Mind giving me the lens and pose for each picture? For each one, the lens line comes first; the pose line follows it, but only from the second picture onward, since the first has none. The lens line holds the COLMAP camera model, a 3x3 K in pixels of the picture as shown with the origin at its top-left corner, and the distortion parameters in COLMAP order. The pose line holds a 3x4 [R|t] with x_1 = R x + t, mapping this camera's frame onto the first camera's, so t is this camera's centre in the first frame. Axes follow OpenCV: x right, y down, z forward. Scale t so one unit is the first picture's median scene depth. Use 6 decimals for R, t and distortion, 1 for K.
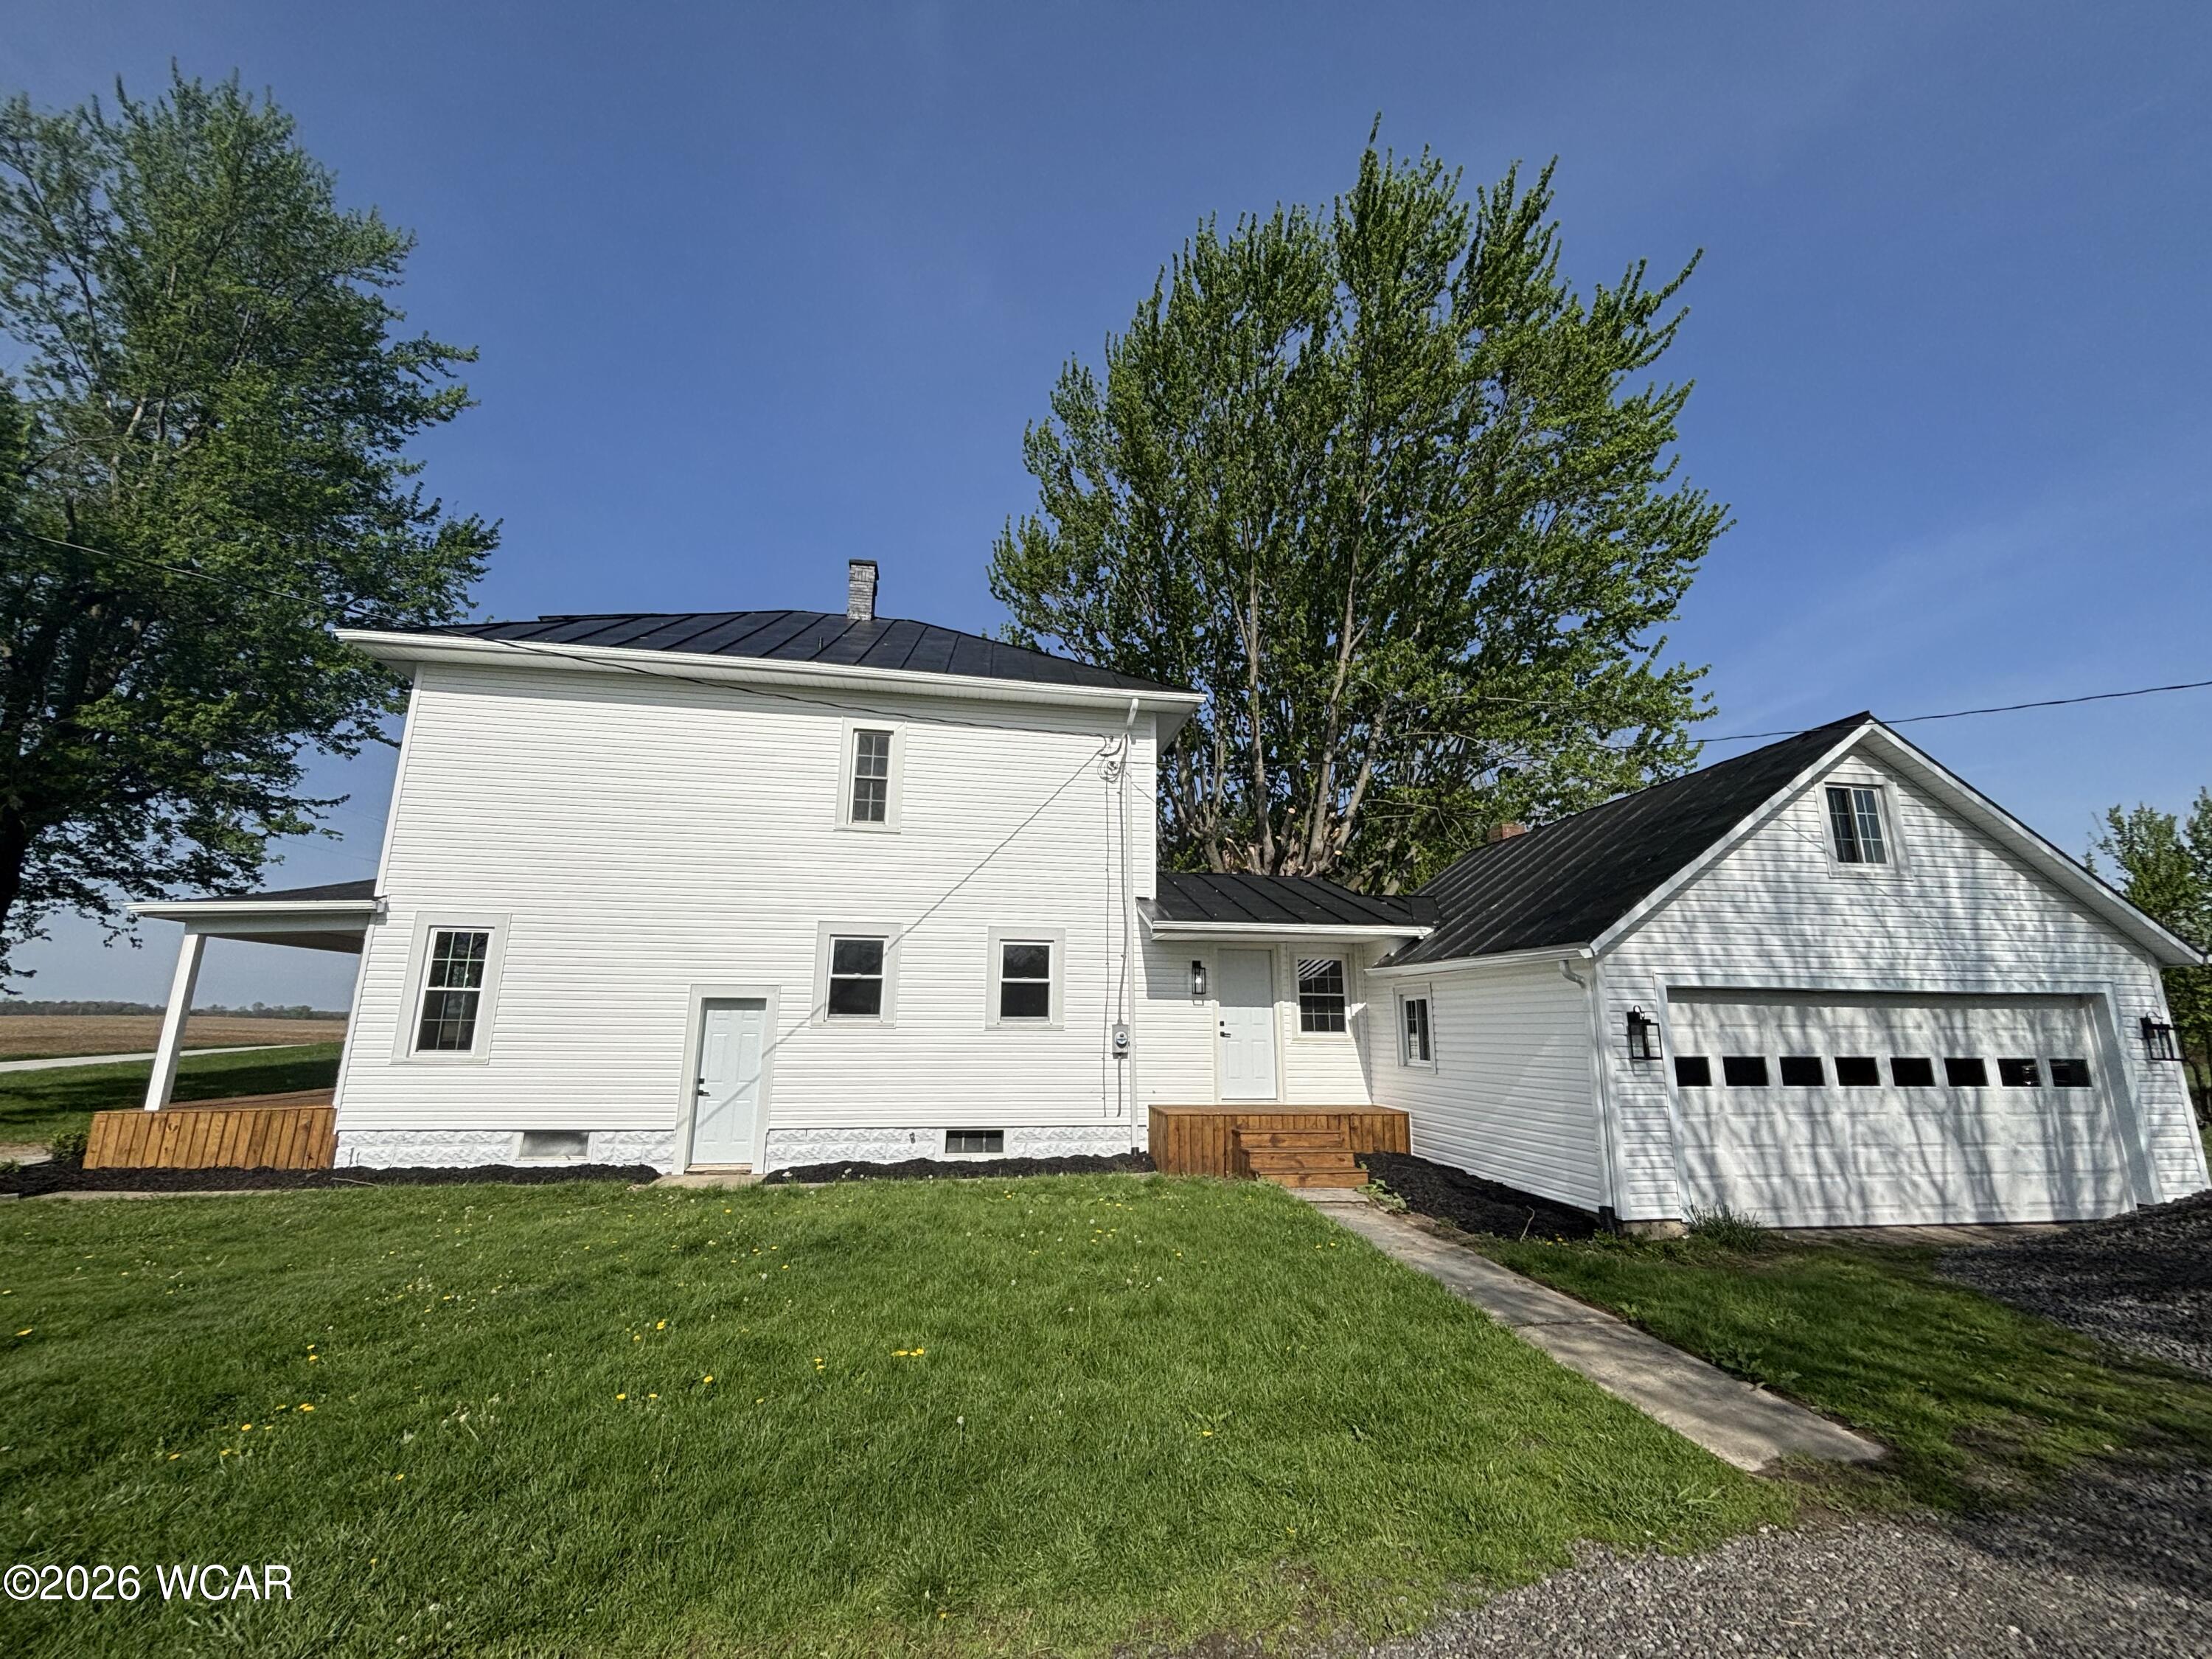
lens RADIAL K [[887.7, 0, 1088.1], [0, 887.7, 824.4], [0, 0, 1]] dist [-0.007484, 0.004033]
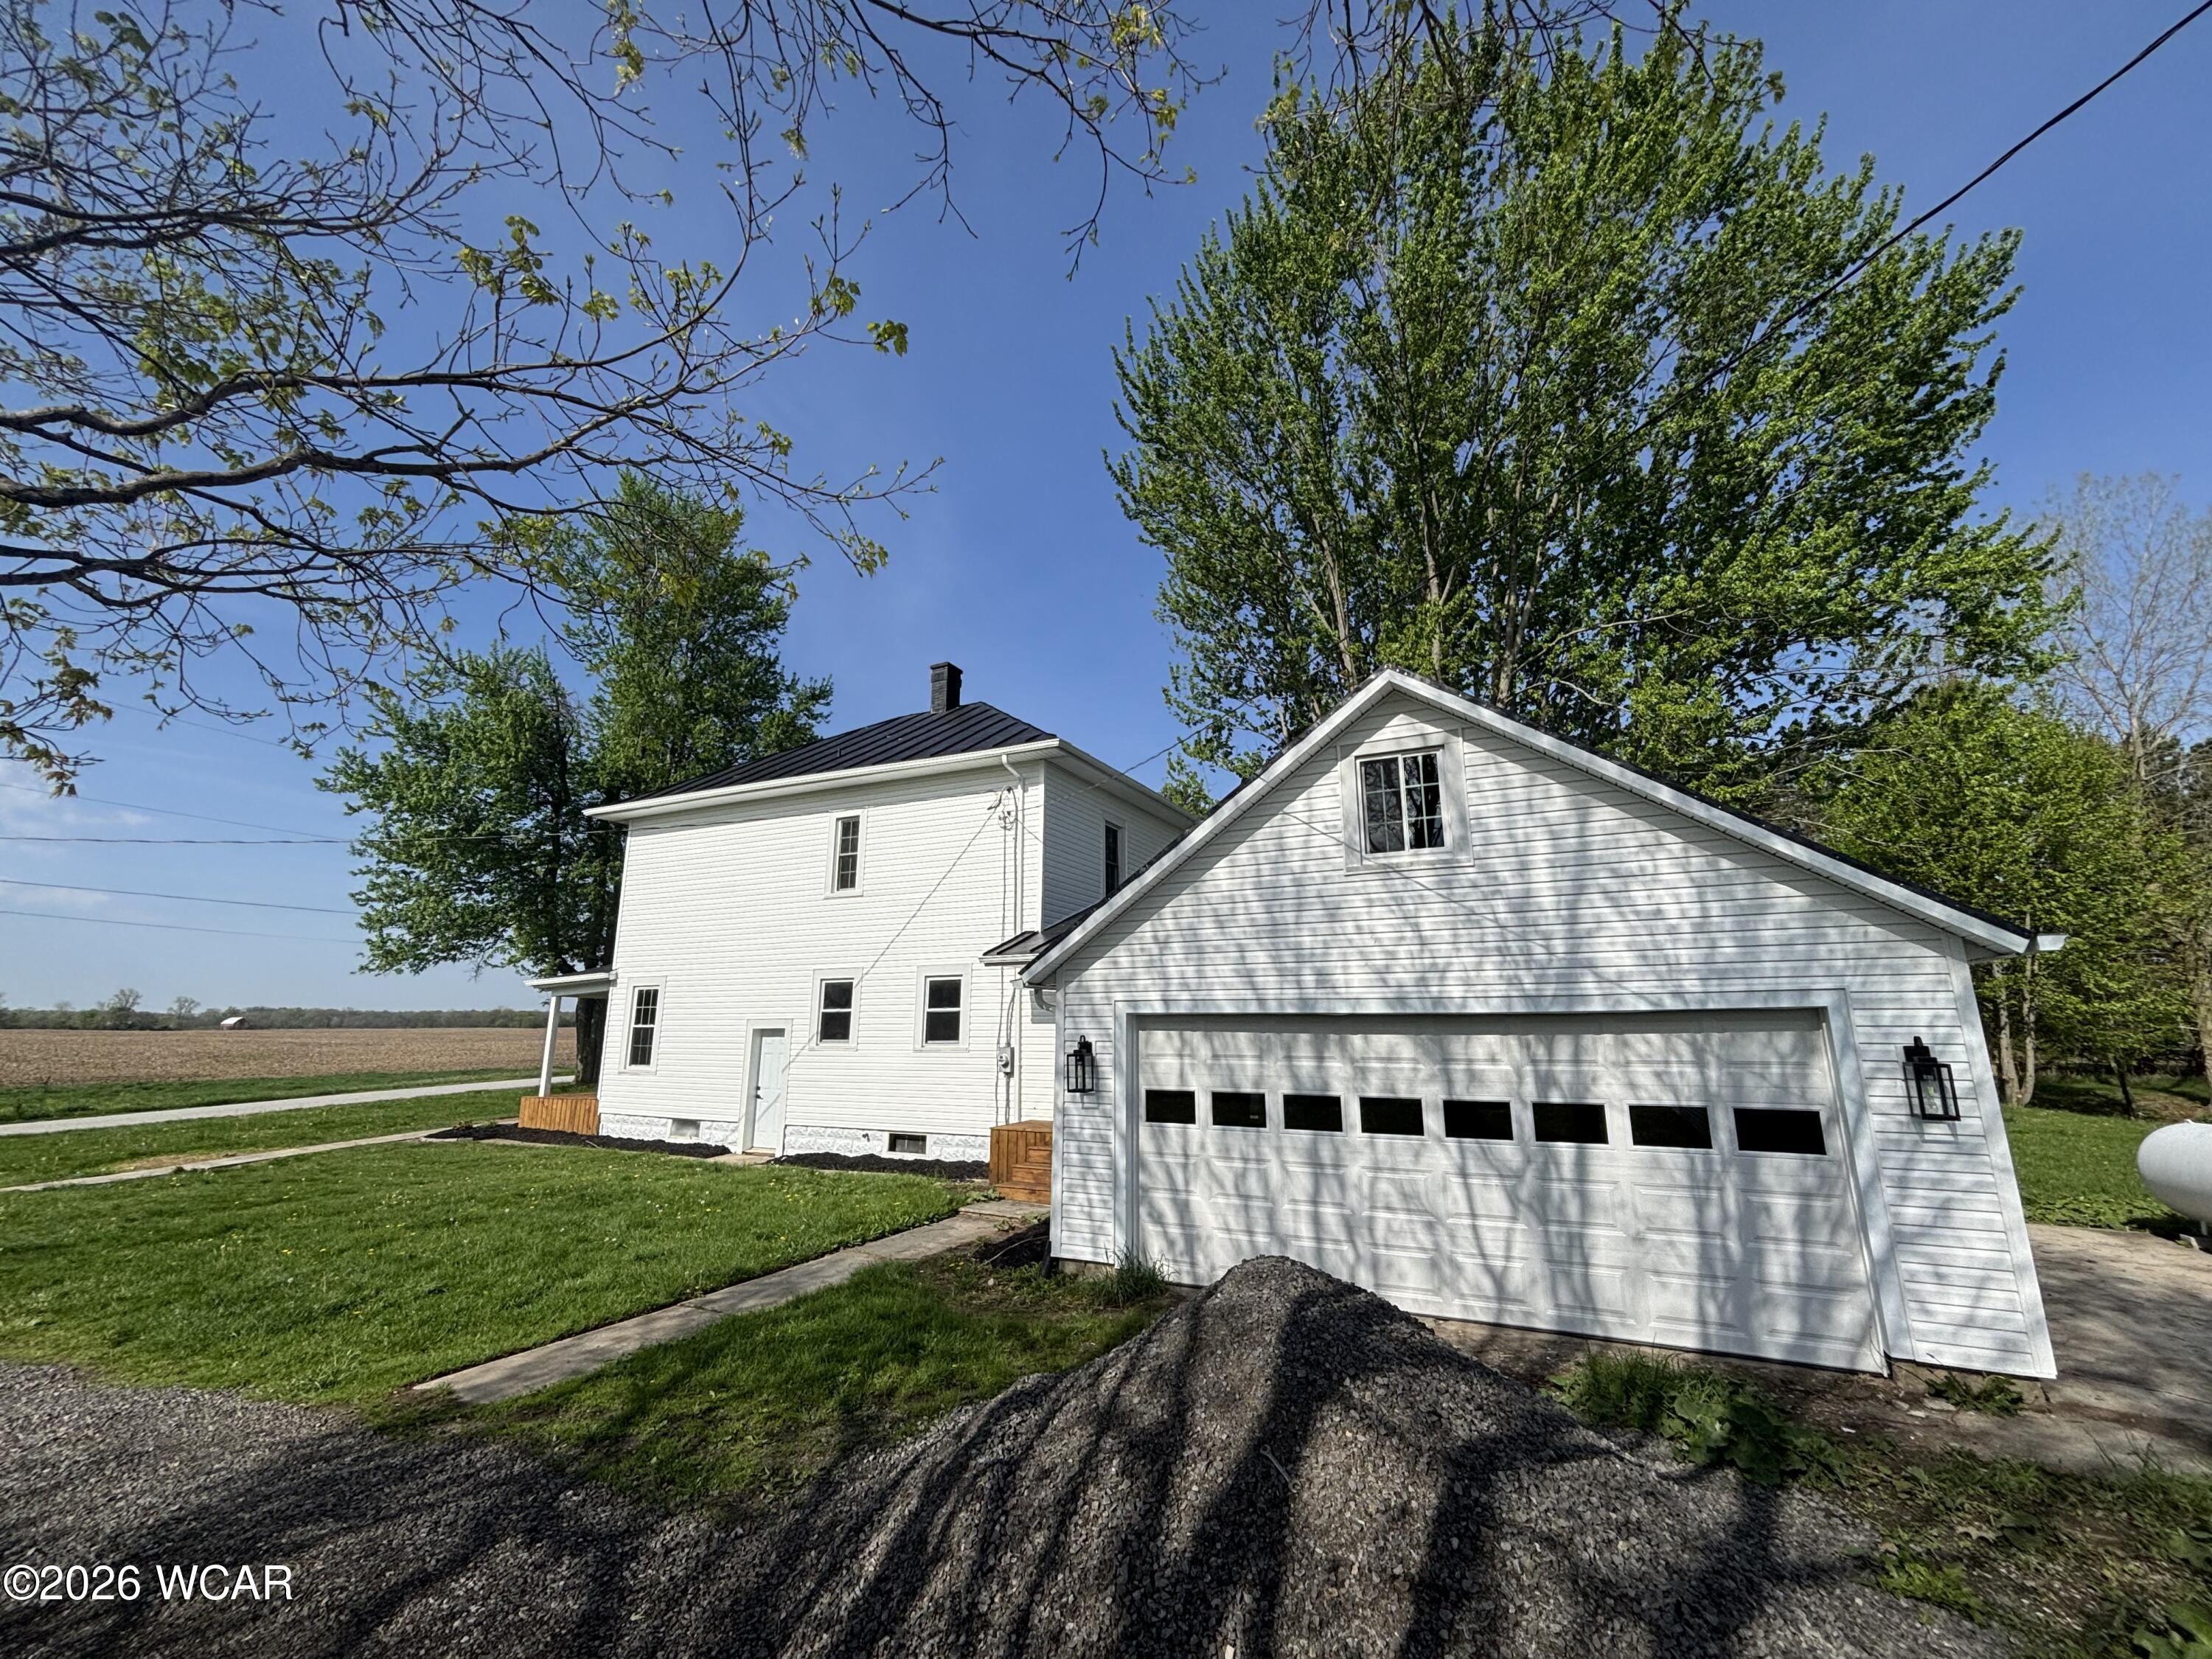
lens RADIAL K [[887.7, 0, 1109.8], [0, 887.7, 824.5], [0, 0, 1]] dist [-0.007484, 0.004033]
pose [[0.823263, -0.138225, -0.550573, 1.119319], [0.132939, 0.989876, -0.049734, 0.026148], [0.551874, -0.032249, 0.833304, 0.200768]]
